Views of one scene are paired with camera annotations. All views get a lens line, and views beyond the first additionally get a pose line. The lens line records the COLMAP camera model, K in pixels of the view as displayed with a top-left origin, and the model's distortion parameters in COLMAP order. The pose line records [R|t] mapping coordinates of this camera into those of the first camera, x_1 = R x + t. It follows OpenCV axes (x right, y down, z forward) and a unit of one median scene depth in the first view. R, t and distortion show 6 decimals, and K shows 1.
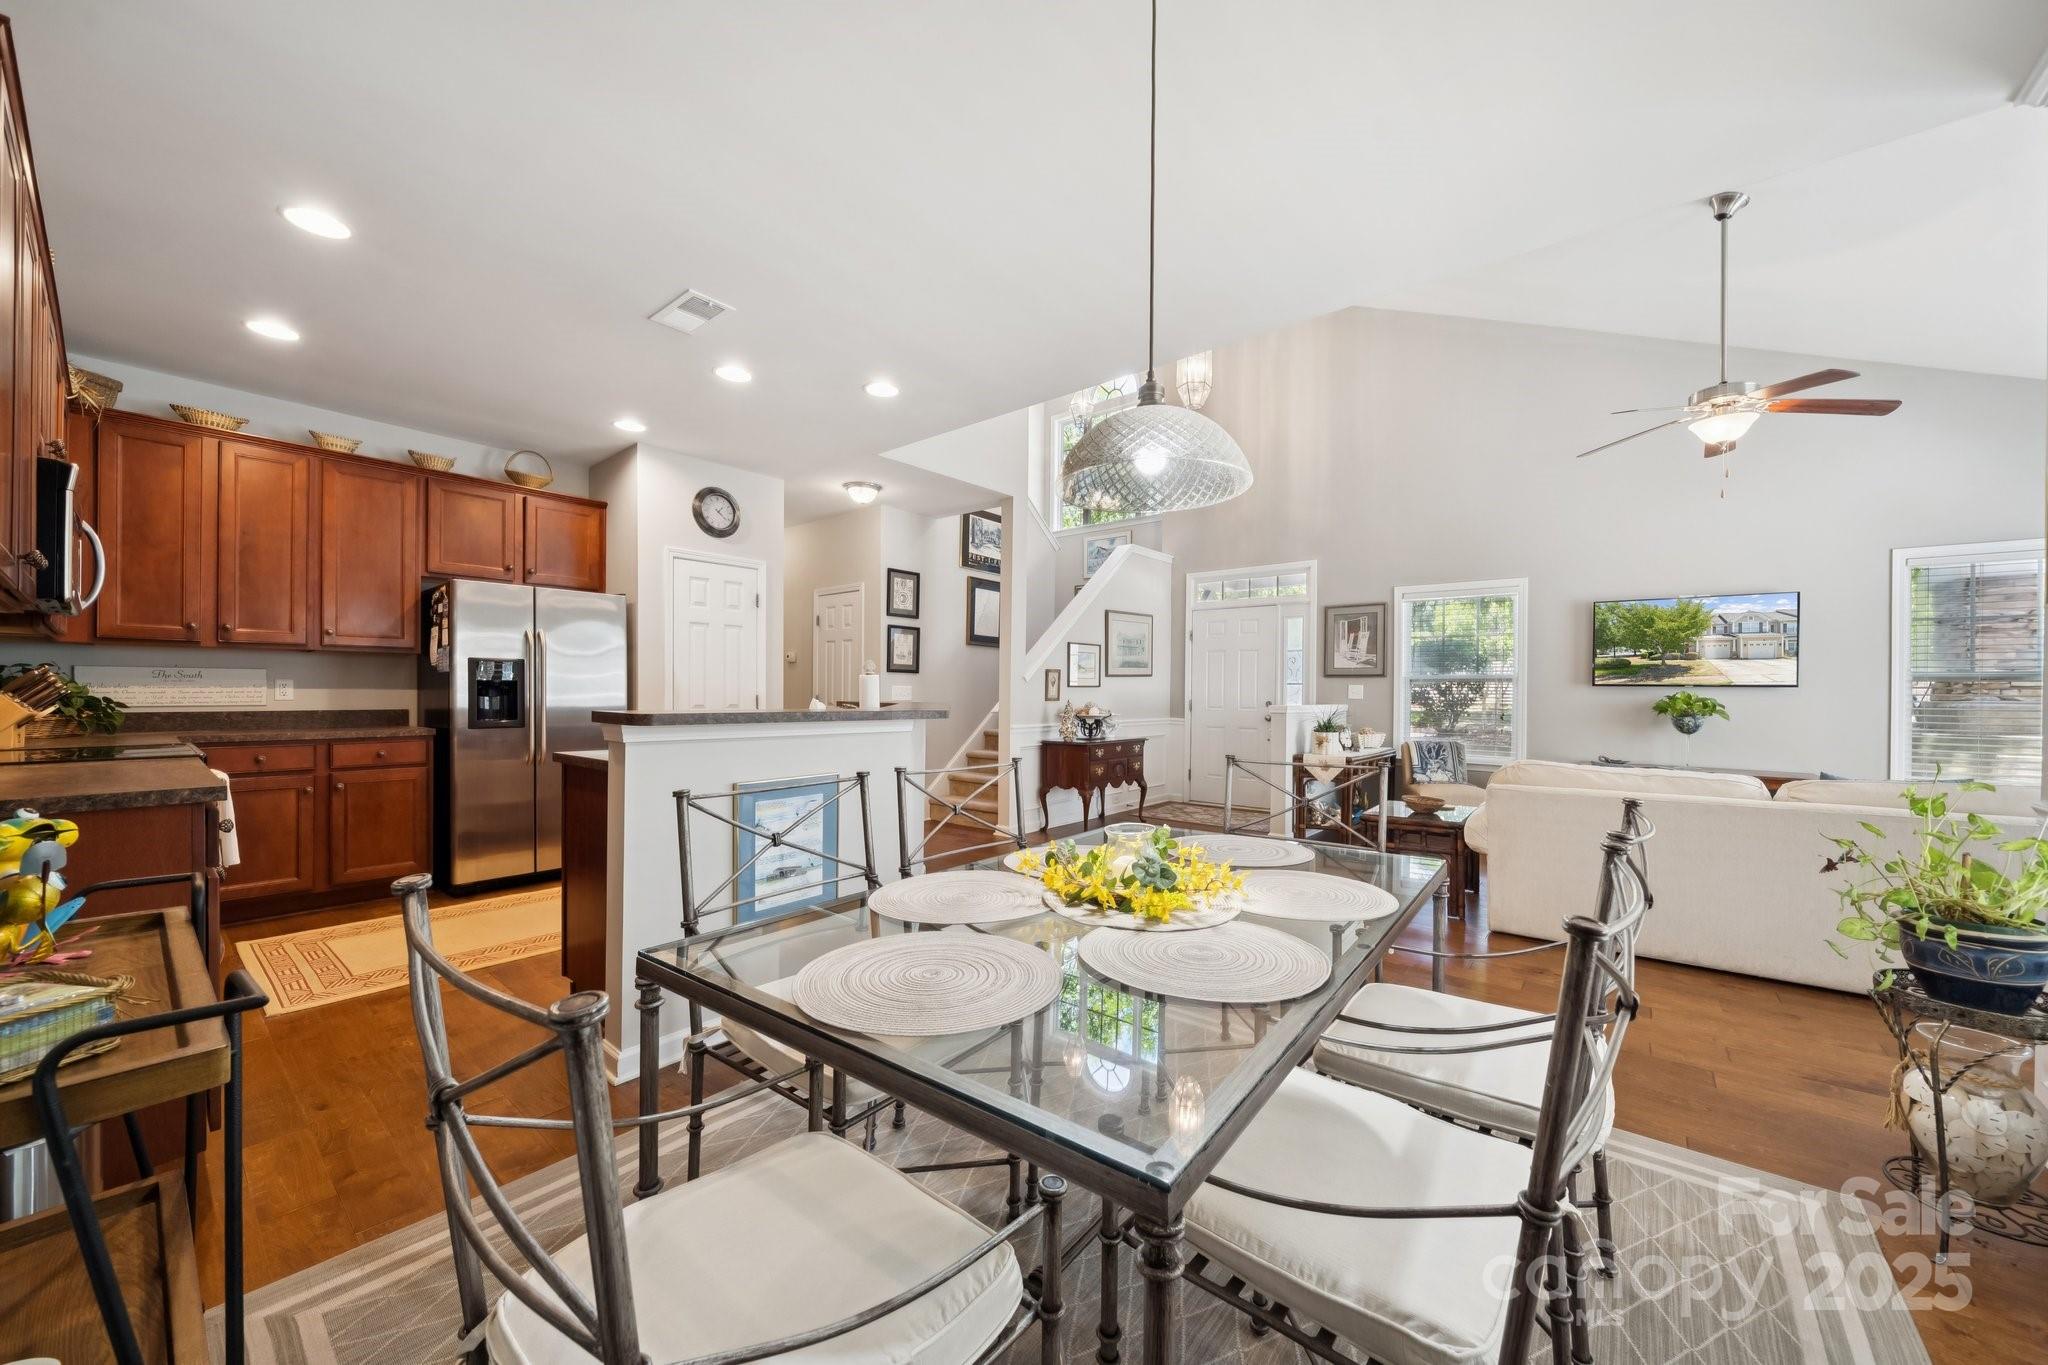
lens RADIAL K [[754.1, 0, 1029.3], [0, 754.1, 692.0], [0, 0, 1]] dist [-0.001089, -0.000084]
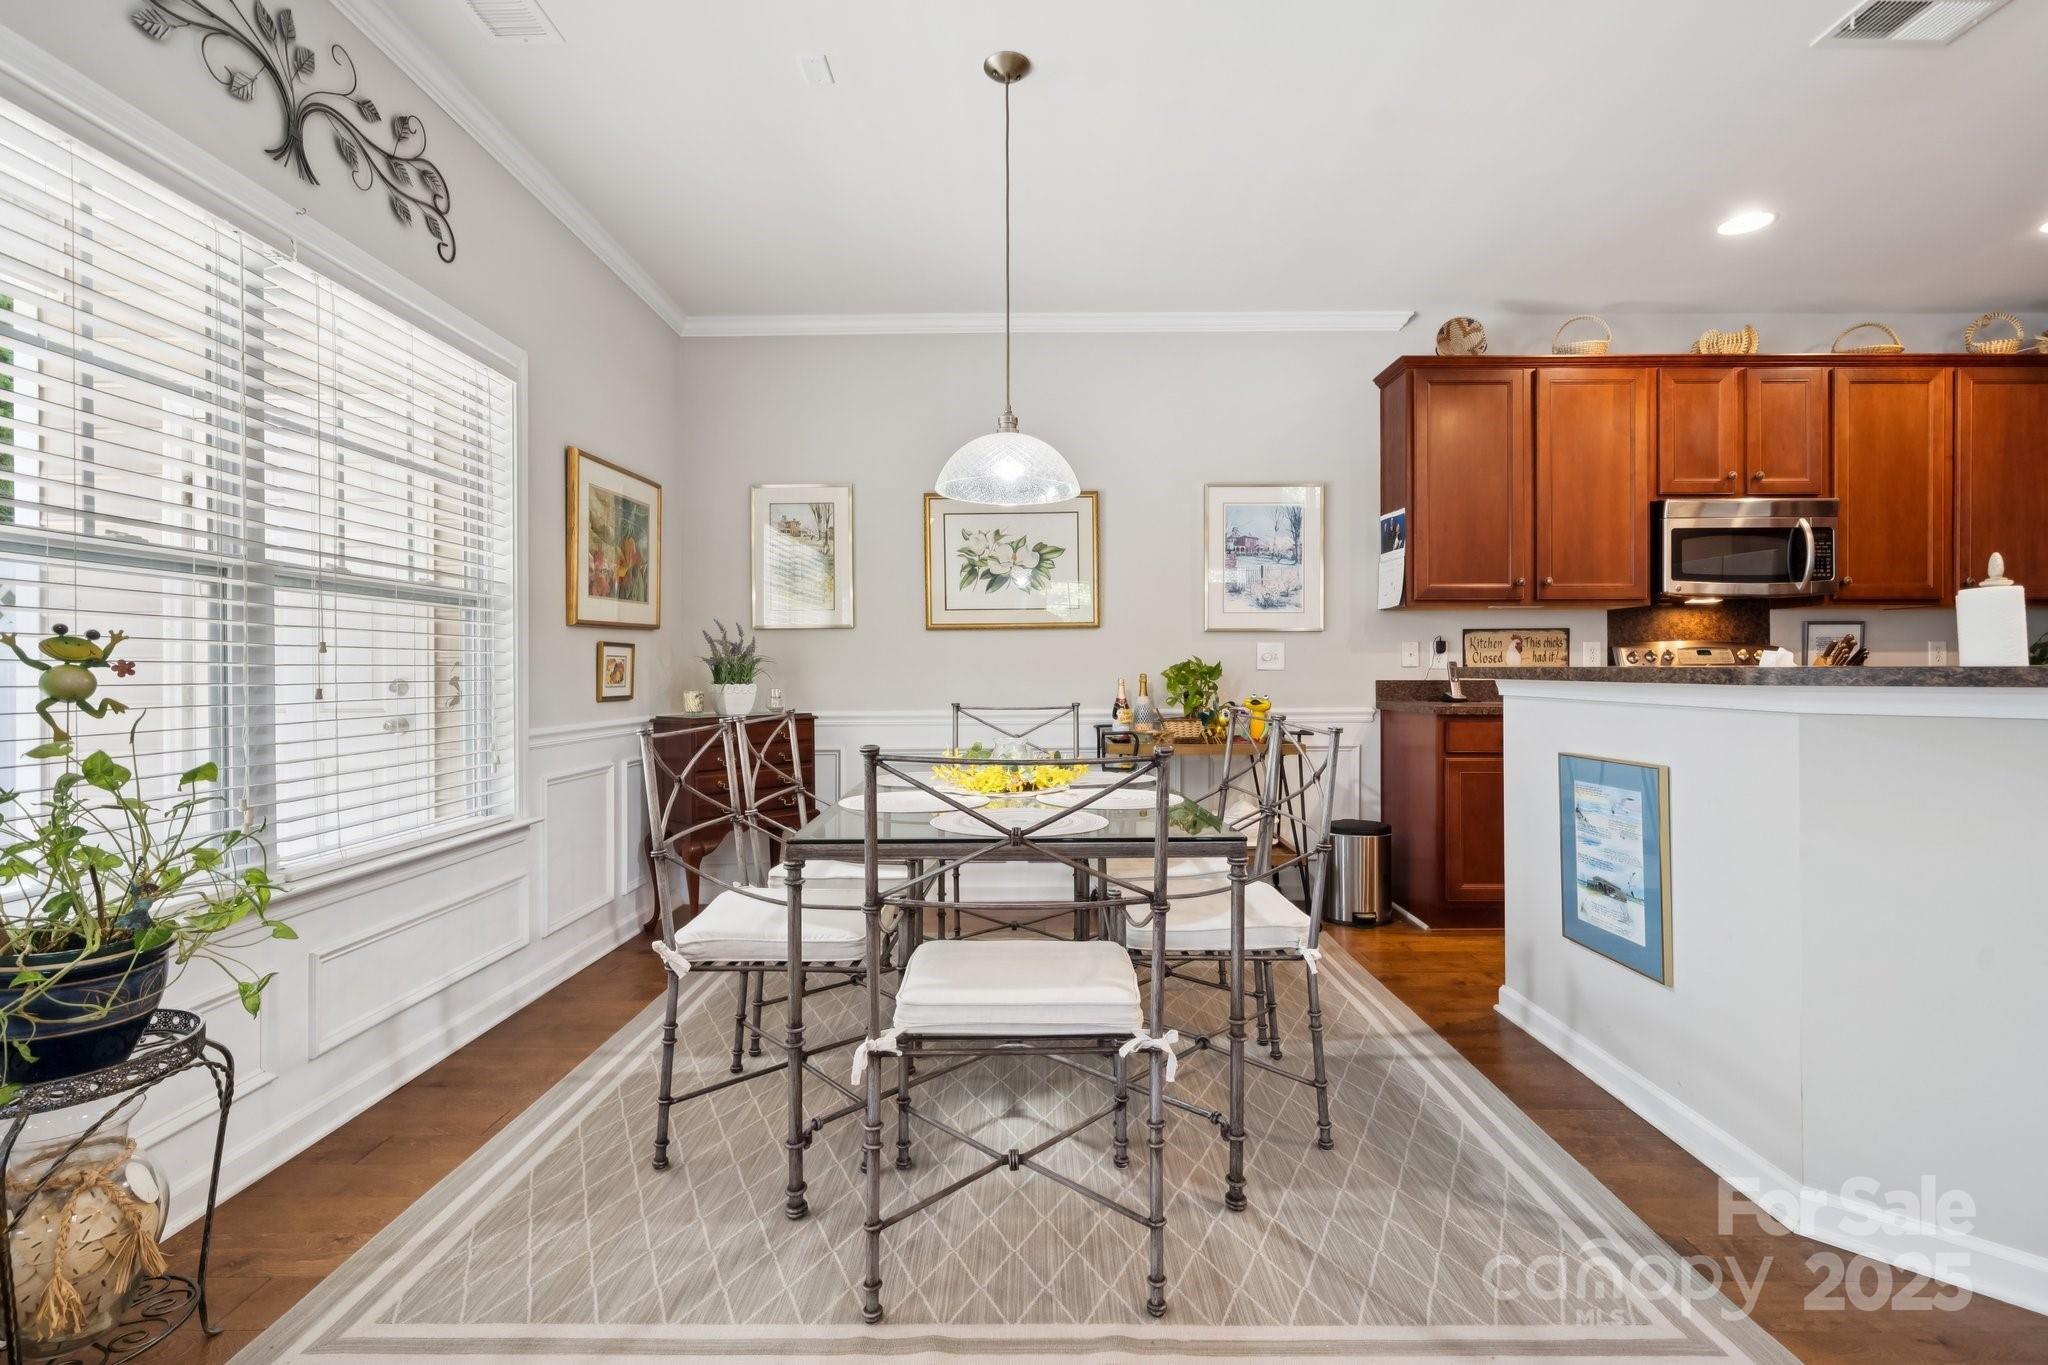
lens RADIAL K [[921.4, 0, 1033.5], [0, 921.4, 674.8], [0, 0, 1]] dist [-0.001325, 0.000543]
pose [[-0.777932, -0.003240, -0.628341, 0.324020], [-0.001474, 0.999993, -0.003332, 0.016986], [0.628347, -0.001666, -0.777931, 0.645320]]
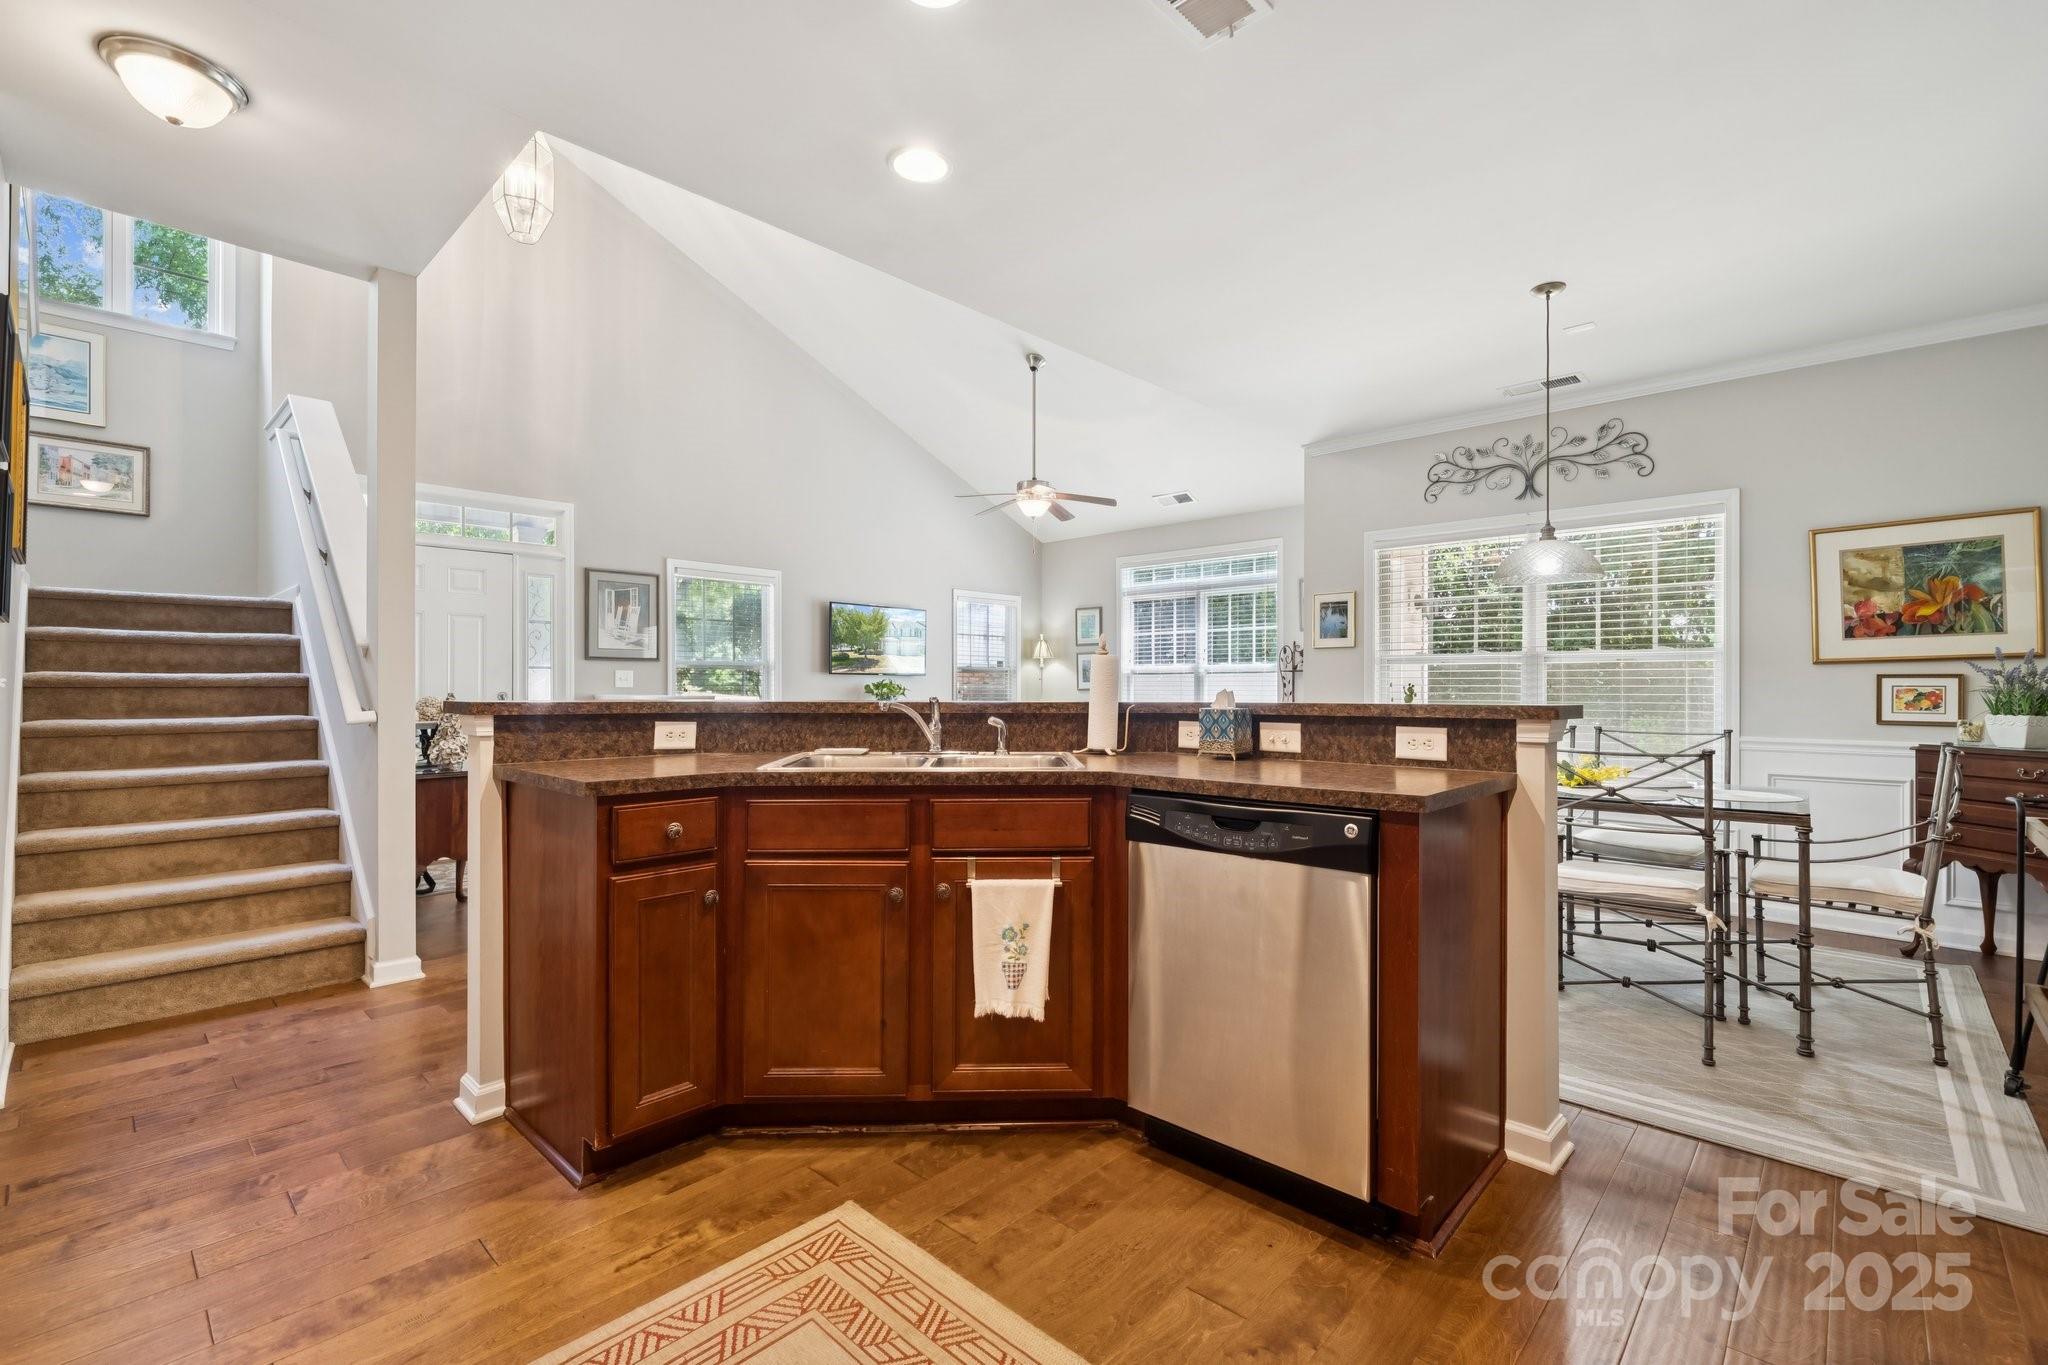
lens RADIAL K [[897.8, 0, 1033.2], [0, 897.8, 685.2], [0, 0, 1]] dist [0.000663, 0.000155]
pose [[0.060971, -0.004883, 0.998128, -0.621481], [-0.003634, 0.999980, 0.005114, -0.000077], [-0.998133, -0.003939, 0.060952, 0.615001]]
